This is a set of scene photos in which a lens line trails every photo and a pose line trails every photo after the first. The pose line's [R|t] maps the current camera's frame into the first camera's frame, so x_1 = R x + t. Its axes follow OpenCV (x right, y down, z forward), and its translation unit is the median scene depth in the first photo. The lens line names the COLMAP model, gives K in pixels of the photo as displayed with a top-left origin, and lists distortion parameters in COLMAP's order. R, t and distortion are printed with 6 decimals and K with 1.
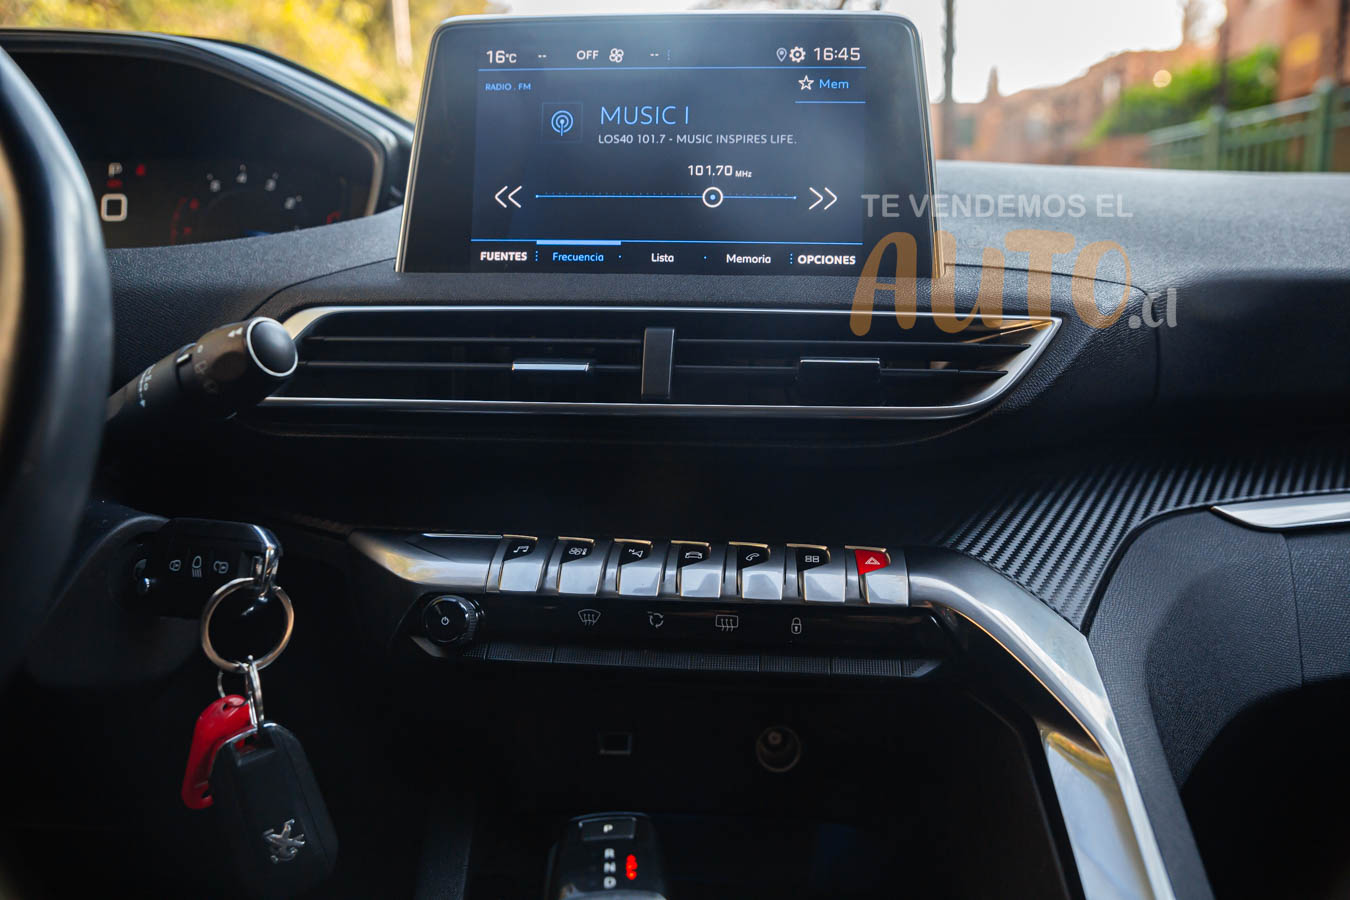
lens RADIAL K [[1106.2, 0, 675.0], [0, 1106.2, 450.0], [0, 0, 1]] dist [-0.075747, 0.005769]
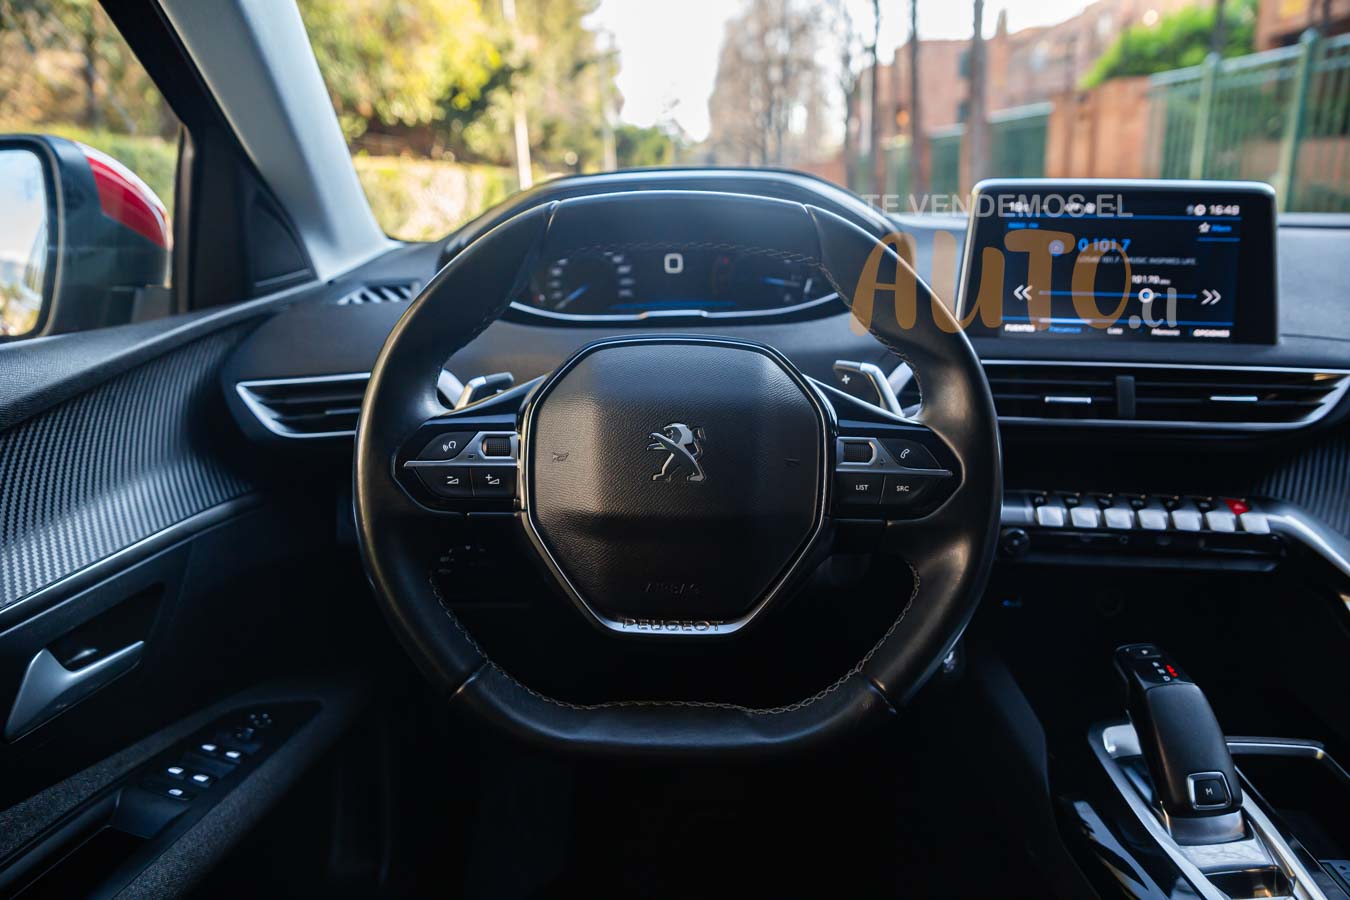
lens RADIAL K [[904.6, 0, 666.8], [0, 904.6, 455.4], [0, 0, 1]] dist [-0.134604, 0.081803]
pose [[0.998405, -0.004096, -0.056310, -0.665173], [0.011703, 0.990716, 0.135445, -0.182920], [0.055233, -0.135888, 0.989183, -0.440525]]
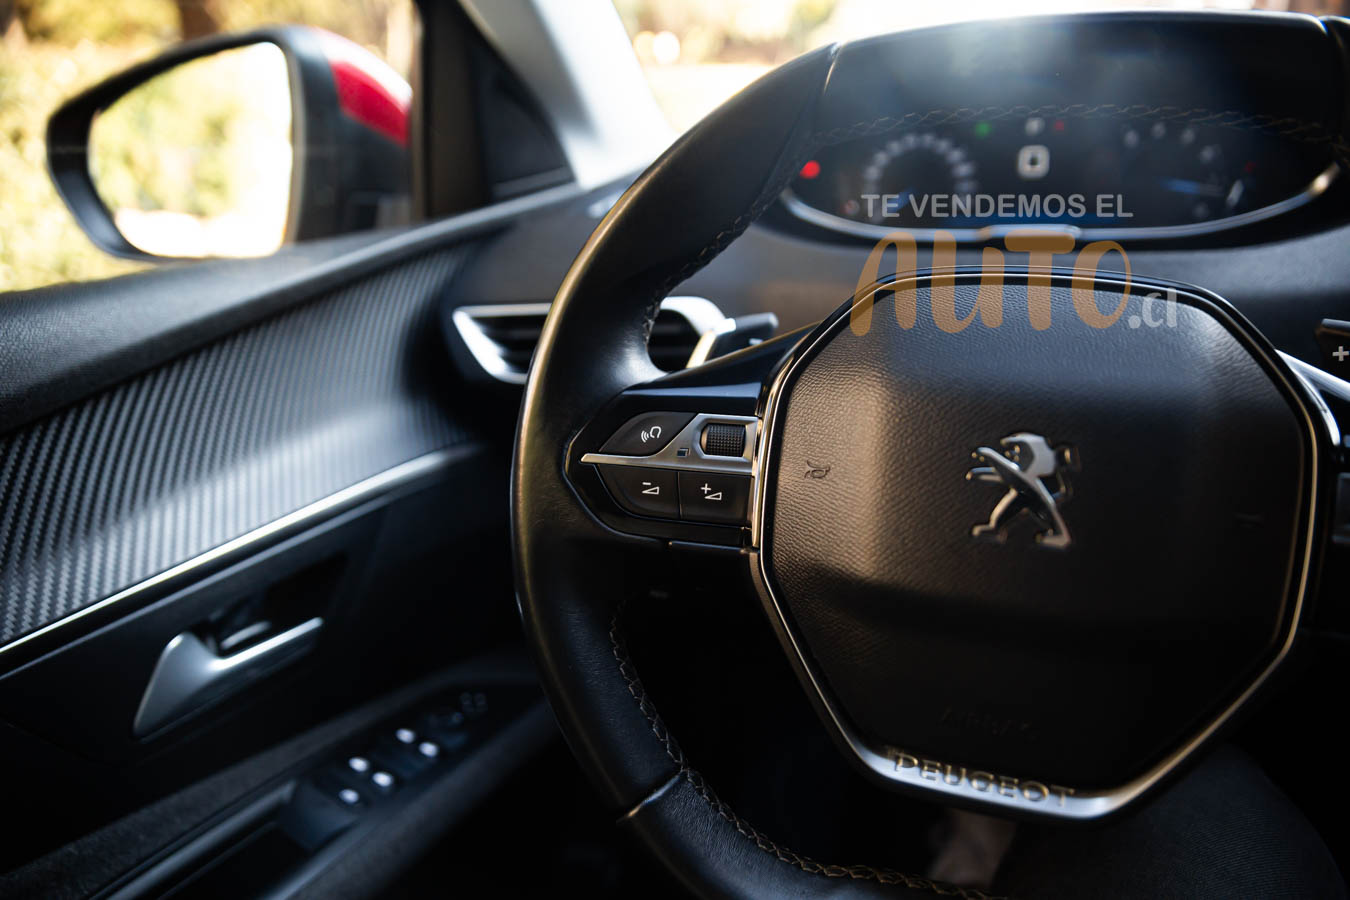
lens RADIAL K [[879.8, 0, 669.6], [0, 879.8, 452.8], [0, 0, 1]] dist [-0.134821, 0.073521]
pose [[0.909875, 0.088973, -0.405231, -0.694887], [0.006518, 0.973548, 0.228390, -0.192222], [0.414832, -0.210448, 0.885227, -0.000137]]
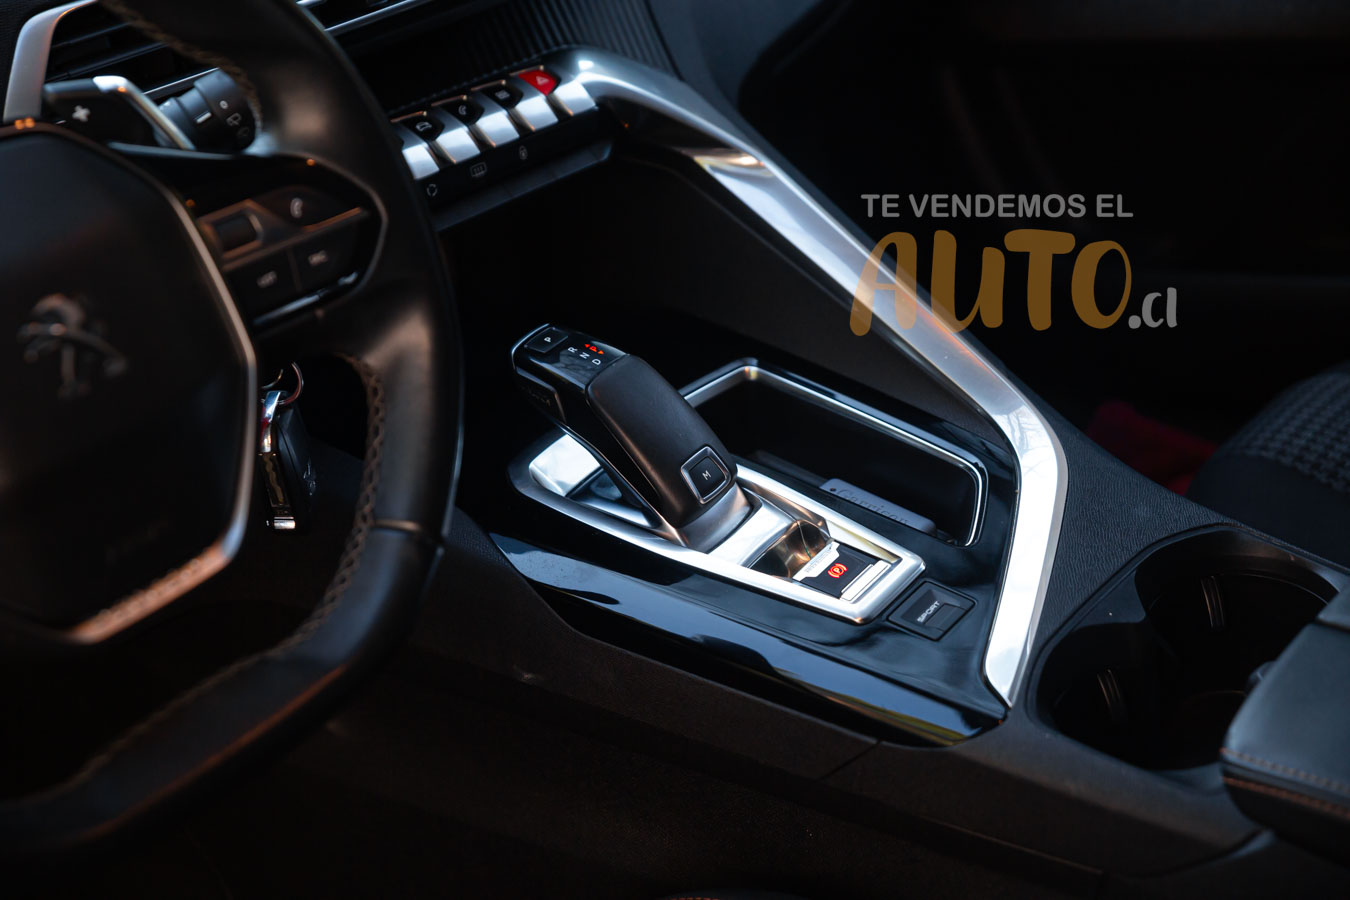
lens RADIAL K [[2390.2, 0, 675.0], [0, 2390.2, 450.0], [0, 0, 1]] dist [0.098707, 0.091427]
pose [[0.646218, -0.426528, 0.632832, -1.522104], [0.169030, 0.888633, 0.426333, -0.621854], [-0.744198, -0.168536, 0.646347, -0.855955]]
